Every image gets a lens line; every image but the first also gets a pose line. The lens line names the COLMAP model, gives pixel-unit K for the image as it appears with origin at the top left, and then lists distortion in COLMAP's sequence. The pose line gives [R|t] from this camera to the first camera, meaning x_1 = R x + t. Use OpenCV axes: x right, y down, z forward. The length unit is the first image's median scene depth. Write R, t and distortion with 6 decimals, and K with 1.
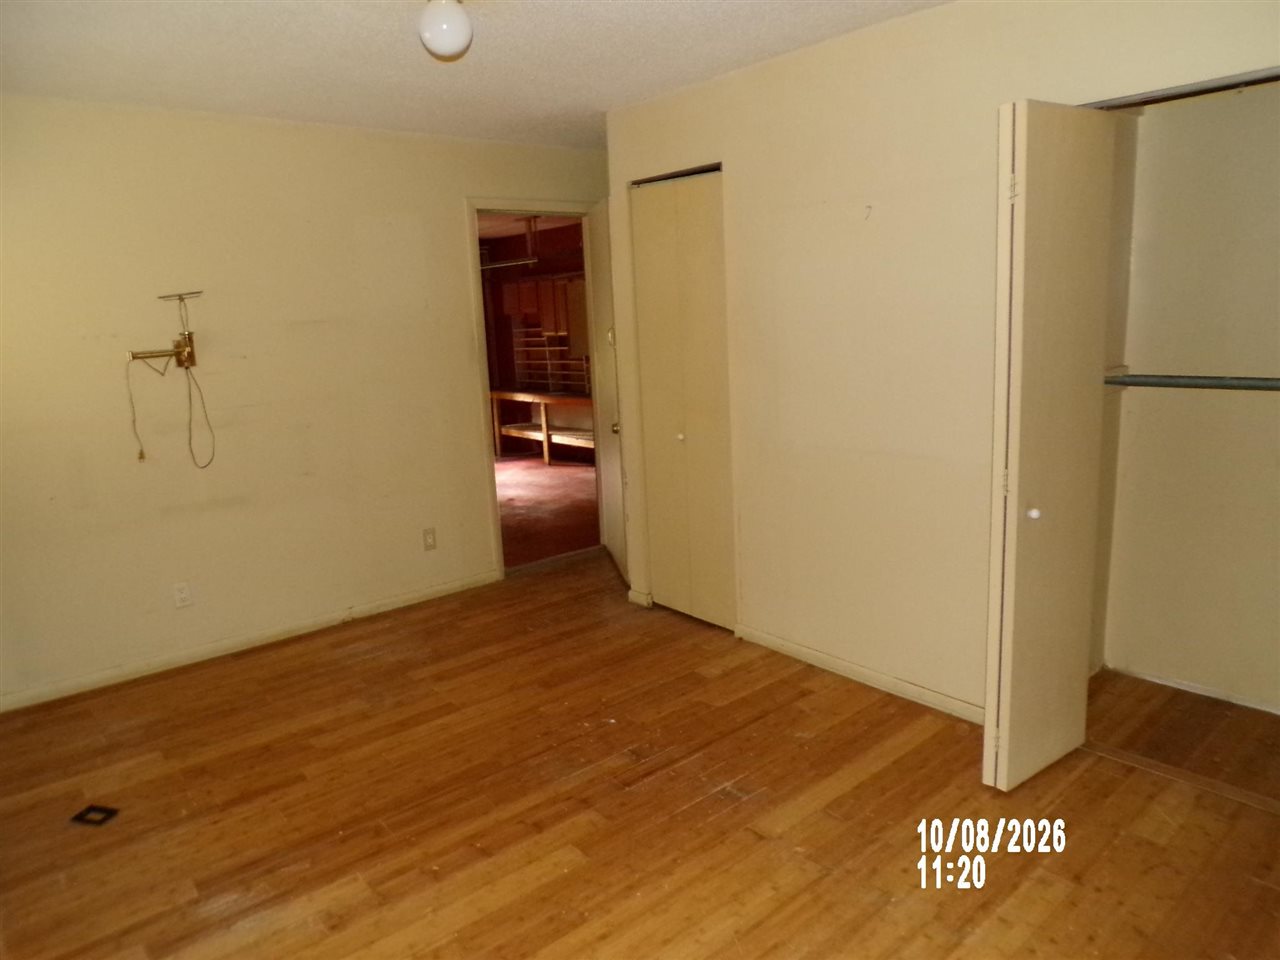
lens RADIAL K [[853.1, 0, 635.4], [0, 853.1, 473.1], [0, 0, 1]] dist [-0.080828, 0.052303]
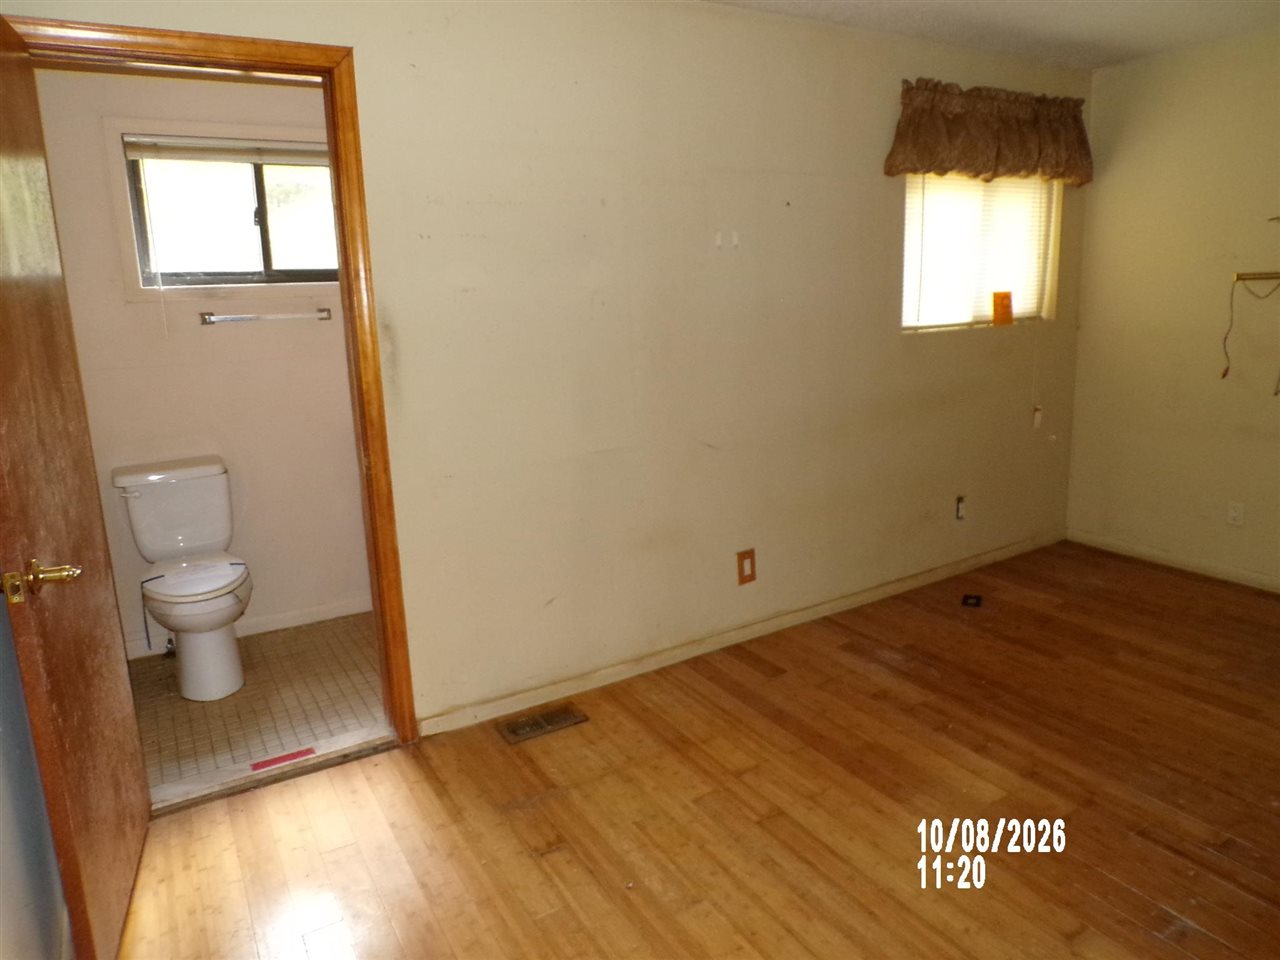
lens RADIAL K [[853.1, 0, 635.4], [0, 853.1, 473.1], [0, 0, 1]] dist [-0.080828, 0.052303]
pose [[-0.177738, 0.259258, -0.949313, 0.756164], [-0.131744, 0.949720, 0.284035, -0.130826], [0.975219, 0.175550, -0.134645, 0.564253]]
